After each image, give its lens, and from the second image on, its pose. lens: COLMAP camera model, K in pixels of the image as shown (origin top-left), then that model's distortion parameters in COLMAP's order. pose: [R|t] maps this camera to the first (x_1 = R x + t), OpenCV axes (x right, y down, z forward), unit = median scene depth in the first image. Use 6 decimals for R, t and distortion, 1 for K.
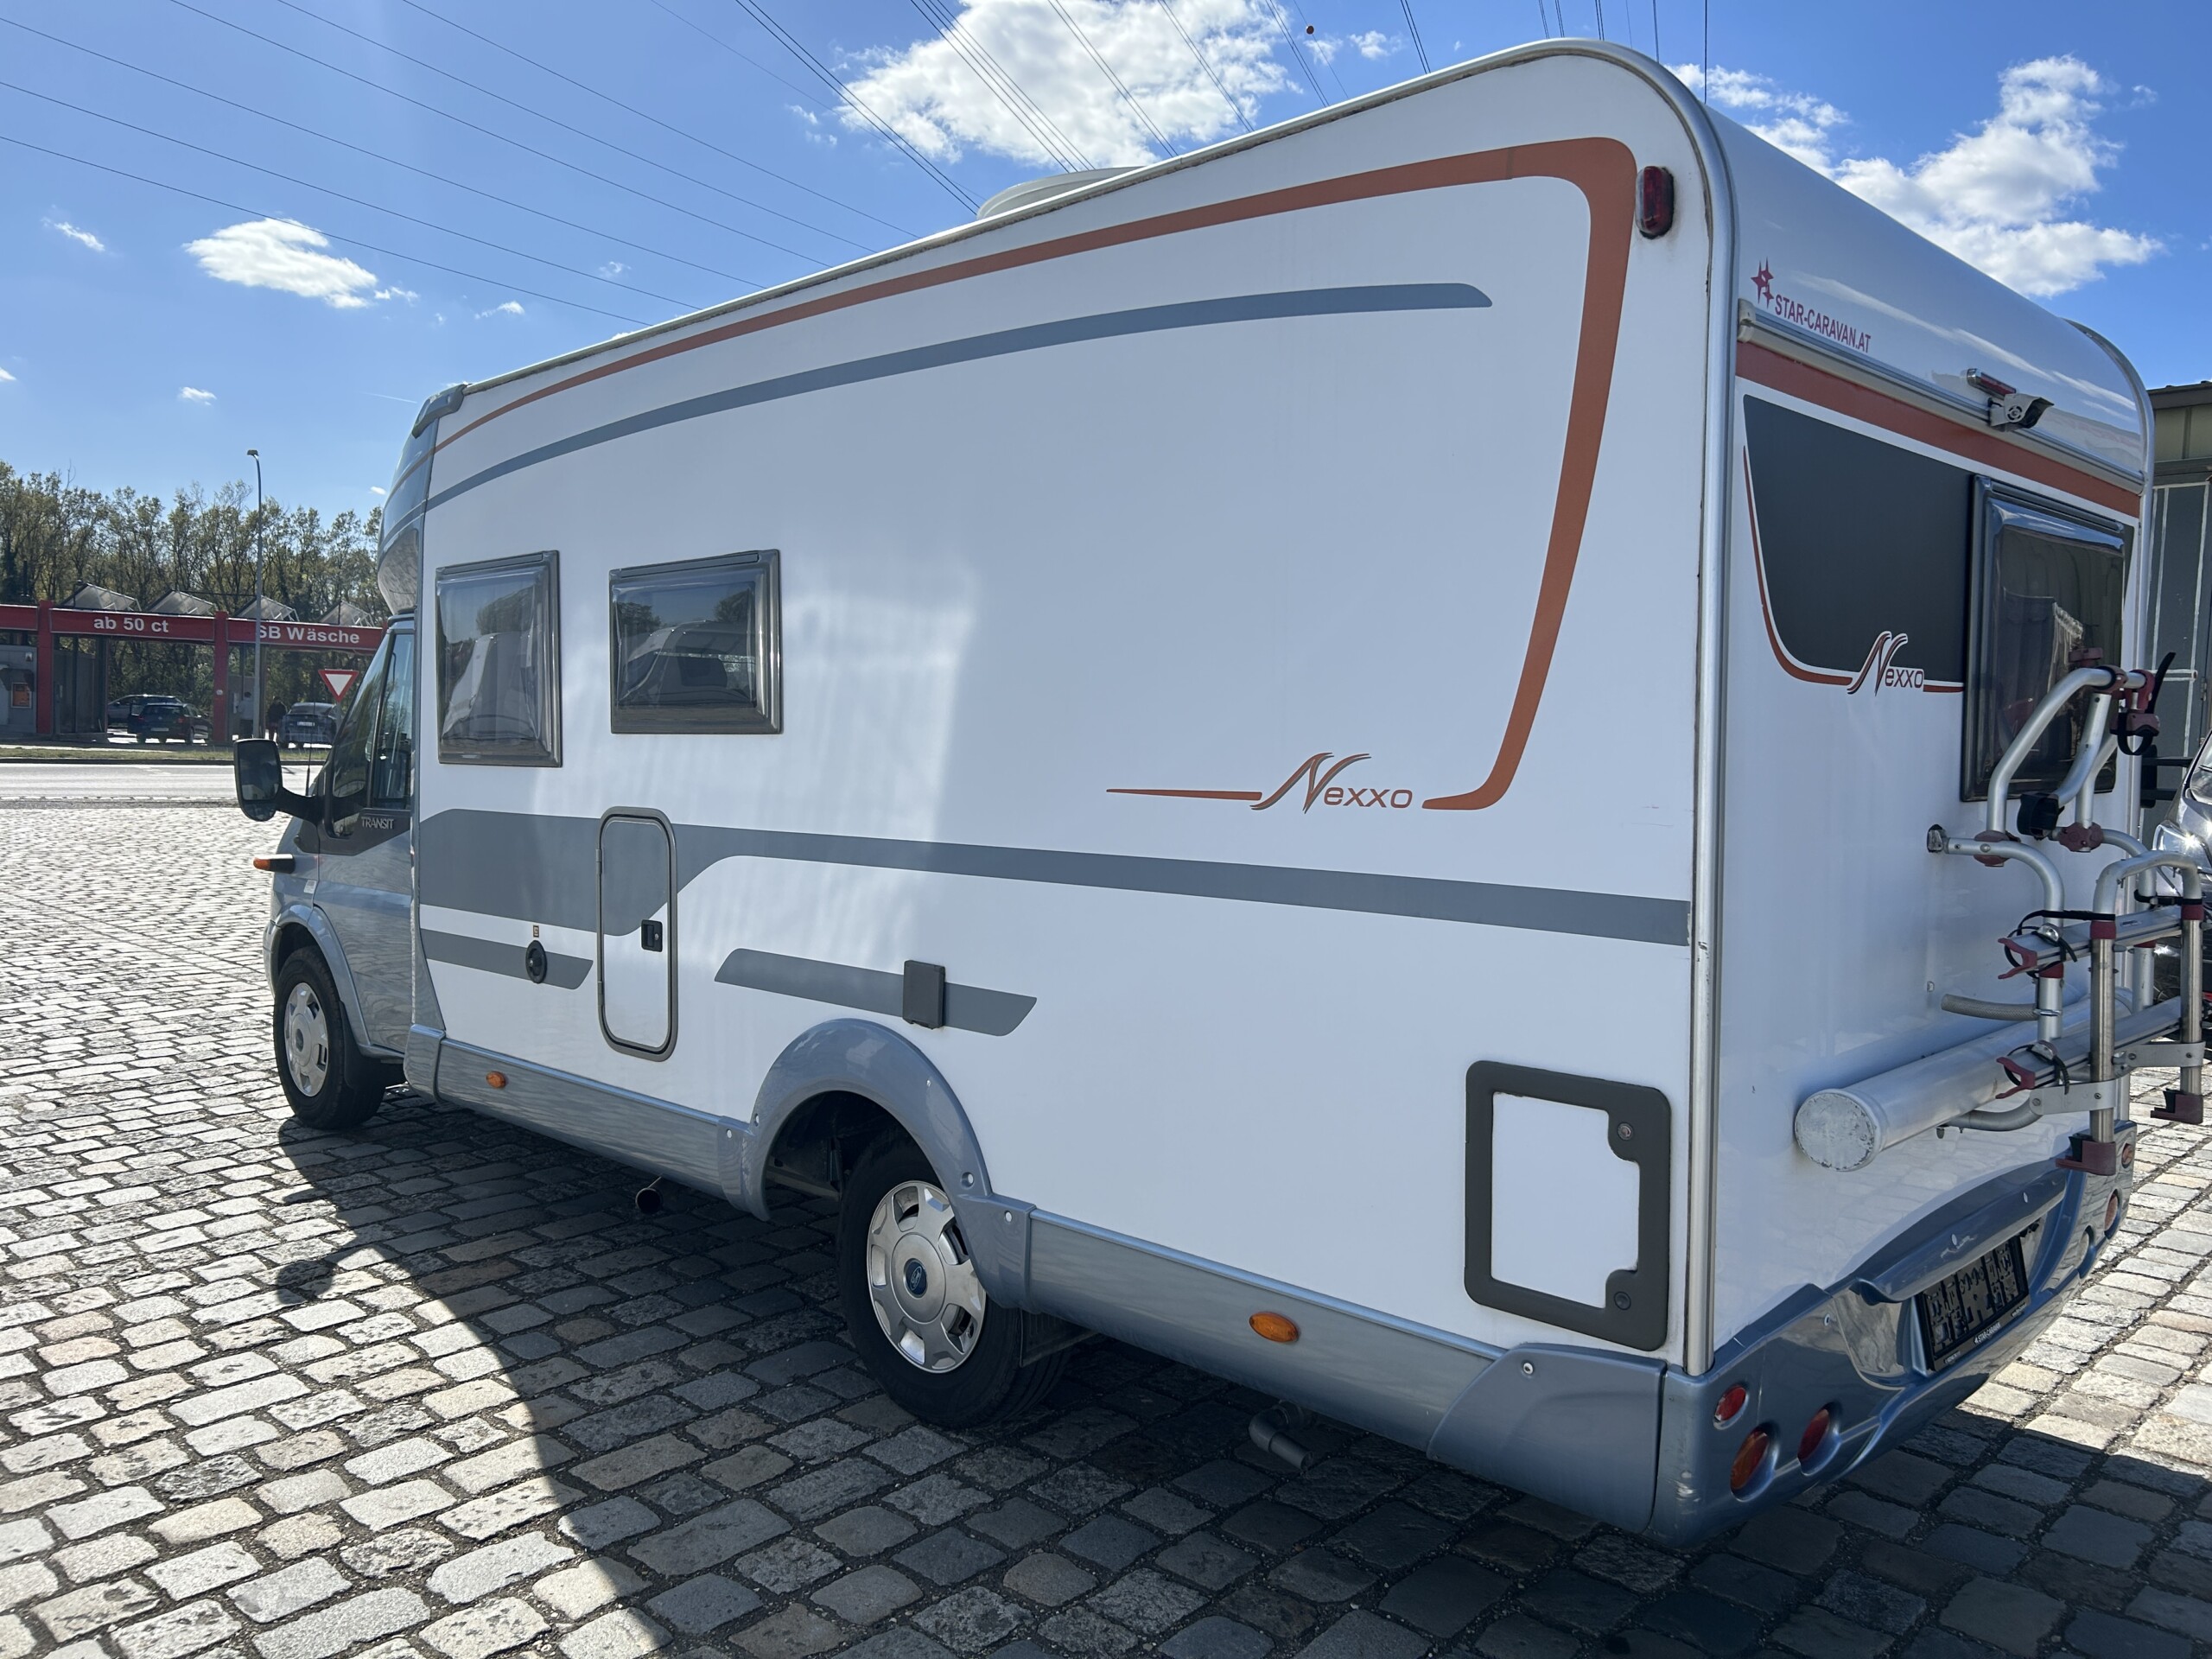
lens RADIAL K [[1662.0, 0, 1106.0], [0, 1662.0, 829.5], [0, 0, 1]] dist [0.057491, -0.044417]
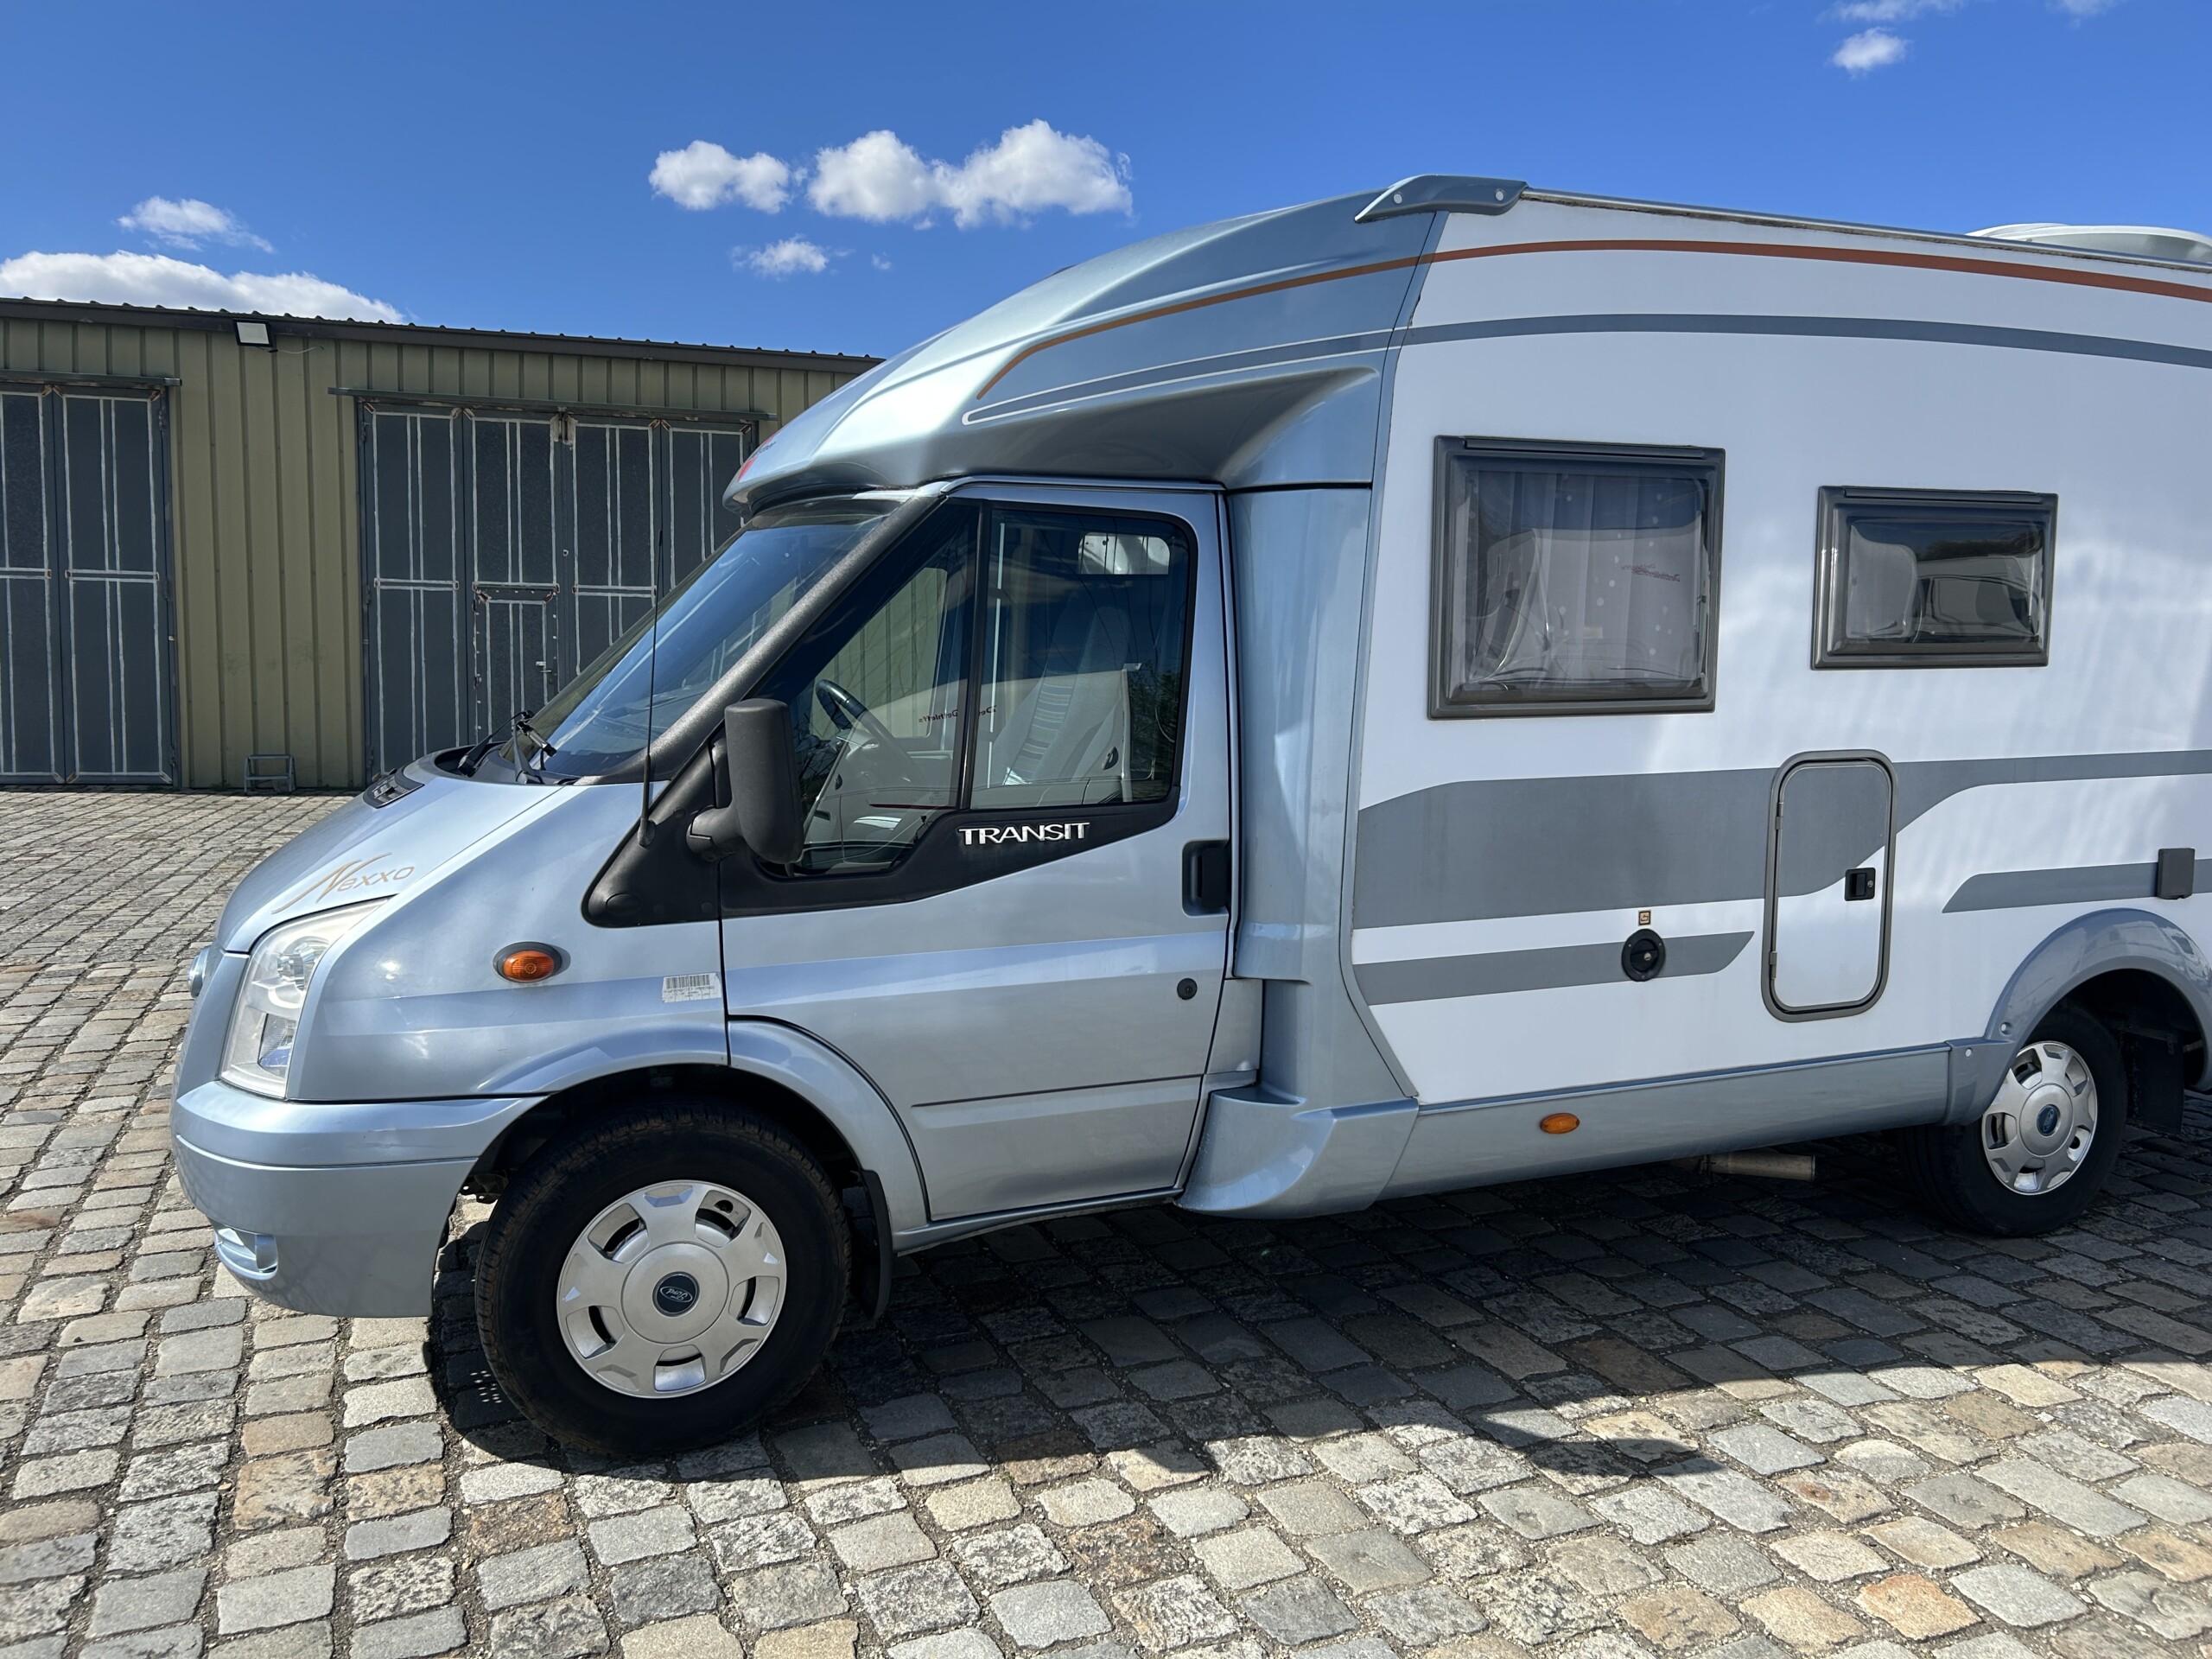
lens RADIAL K [[1662.0, 0, 1106.0], [0, 1662.0, 829.5], [0, 0, 1]] dist [0.057491, -0.044417]
pose [[0.393438, -0.106690, 0.913139, -1.316587], [0.055247, 0.994192, 0.092356, -0.079630], [-0.917689, 0.014112, 0.397048, 1.022679]]
